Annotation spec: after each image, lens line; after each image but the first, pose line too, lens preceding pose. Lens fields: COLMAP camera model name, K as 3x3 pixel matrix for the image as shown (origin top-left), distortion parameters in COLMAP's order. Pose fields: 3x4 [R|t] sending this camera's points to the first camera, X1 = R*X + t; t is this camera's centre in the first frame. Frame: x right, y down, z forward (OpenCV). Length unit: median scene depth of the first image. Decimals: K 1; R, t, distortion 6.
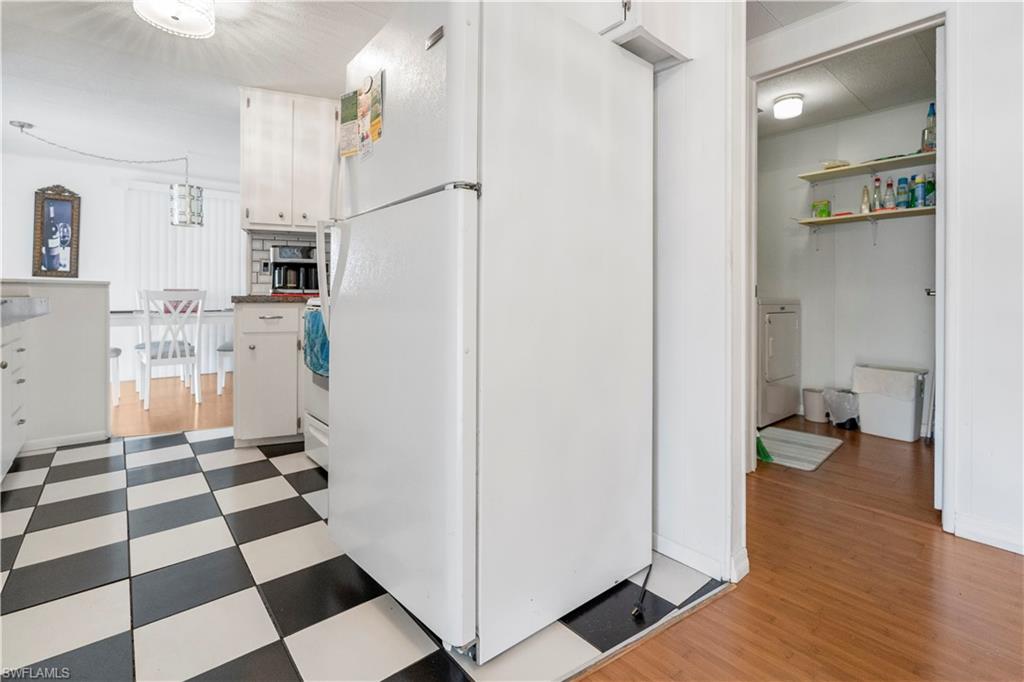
lens RADIAL K [[474.6, 0, 519.2], [0, 474.6, 293.2], [0, 0, 1]] dist [-0.003973, 0.001415]
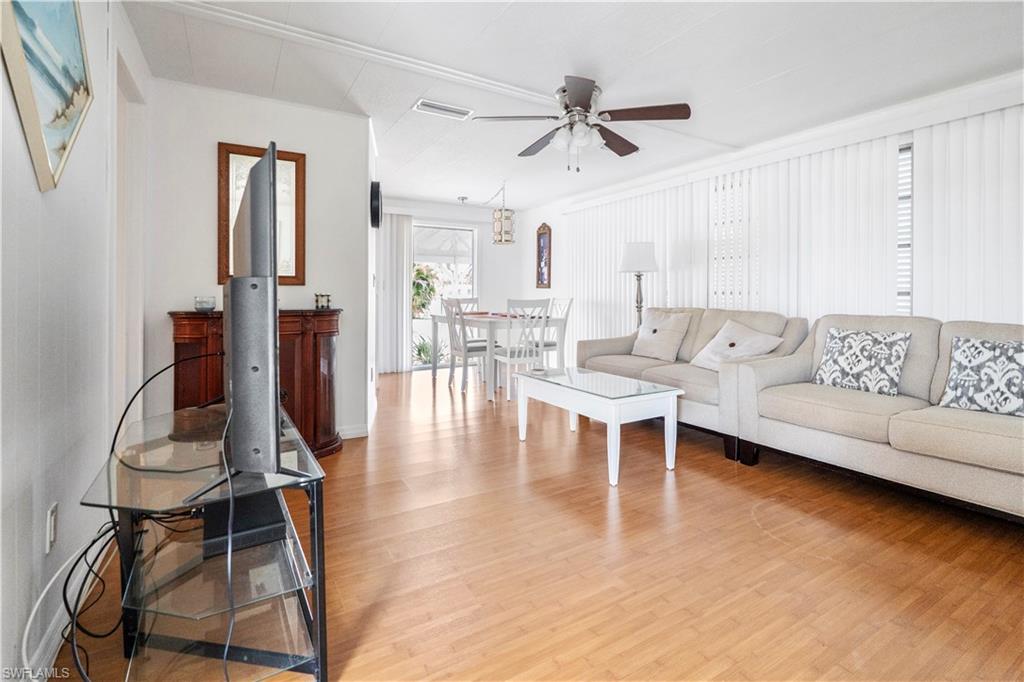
lens RADIAL K [[474.6, 0, 513.0], [0, 474.6, 291.0], [0, 0, 1]] dist [-0.003973, 0.001415]
pose [[-0.148382, -0.003916, -0.988922, 0.440830], [-0.000561, 0.999992, -0.003876, -0.020516], [0.988930, -0.000020, -0.148383, 1.131400]]
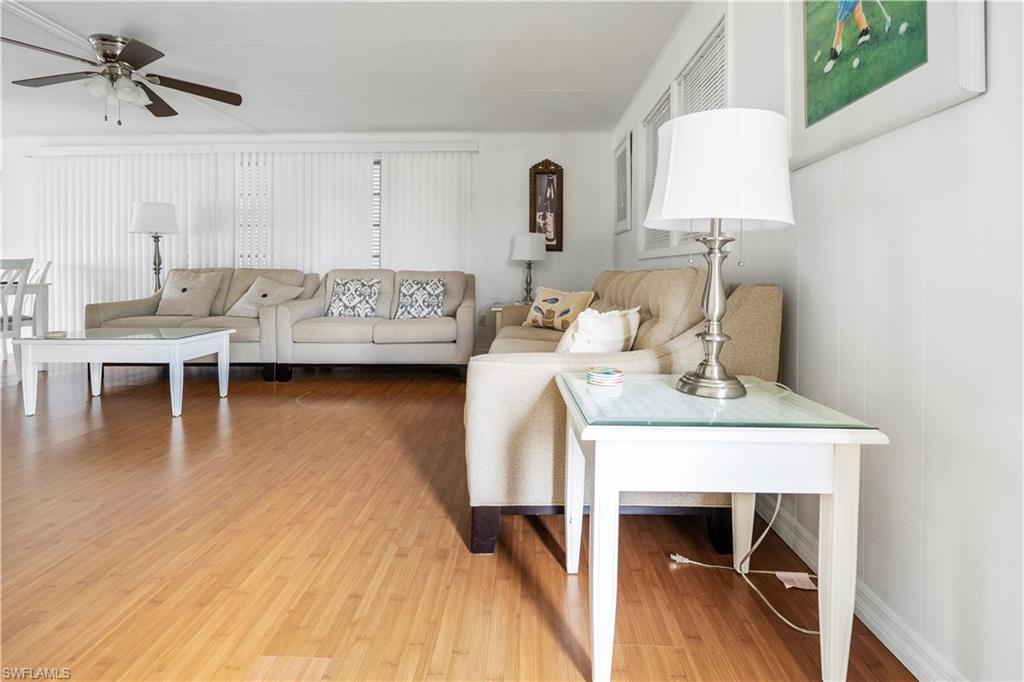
lens RADIAL K [[474.6, 0, 515.2], [0, 474.6, 273.5], [0, 0, 1]] dist [-0.003973, 0.001415]
pose [[0.753061, 0.006596, -0.657918, 0.611931], [-0.000529, 0.999955, 0.009419, 0.008522], [0.657951, -0.006745, 0.753031, 0.995839]]
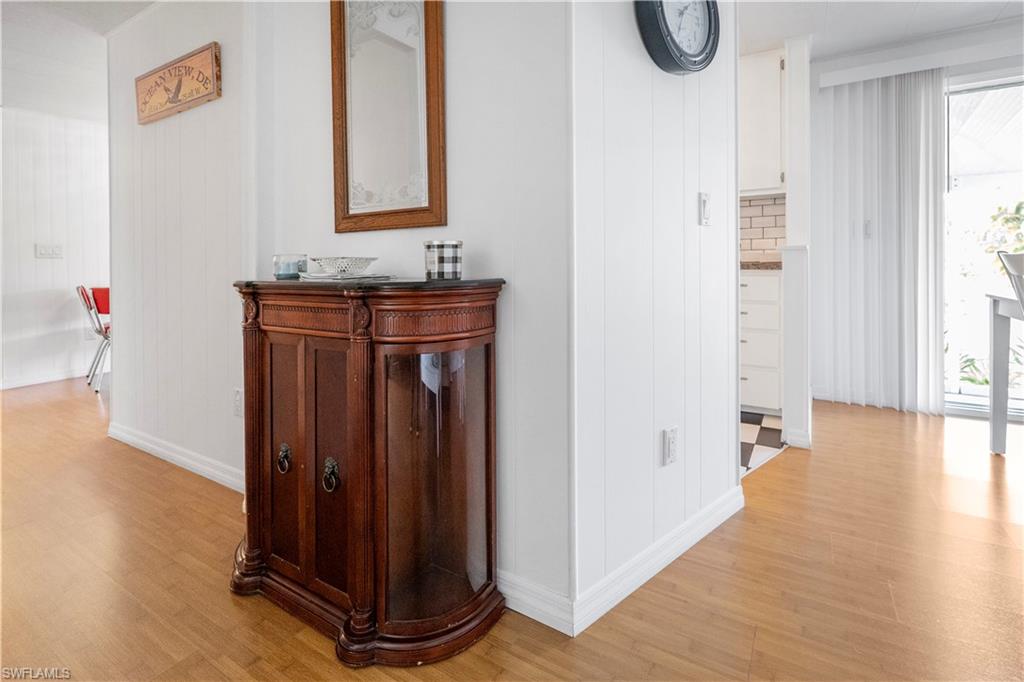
lens RADIAL K [[474.6, 0, 515.6], [0, 474.6, 275.3], [0, 0, 1]] dist [-0.003973, 0.001415]
pose [[-0.943606, 0.028735, -0.329821, -0.130815], [0.020808, 0.999404, 0.027541, -0.007064], [0.330416, 0.019125, -0.943642, 1.038771]]
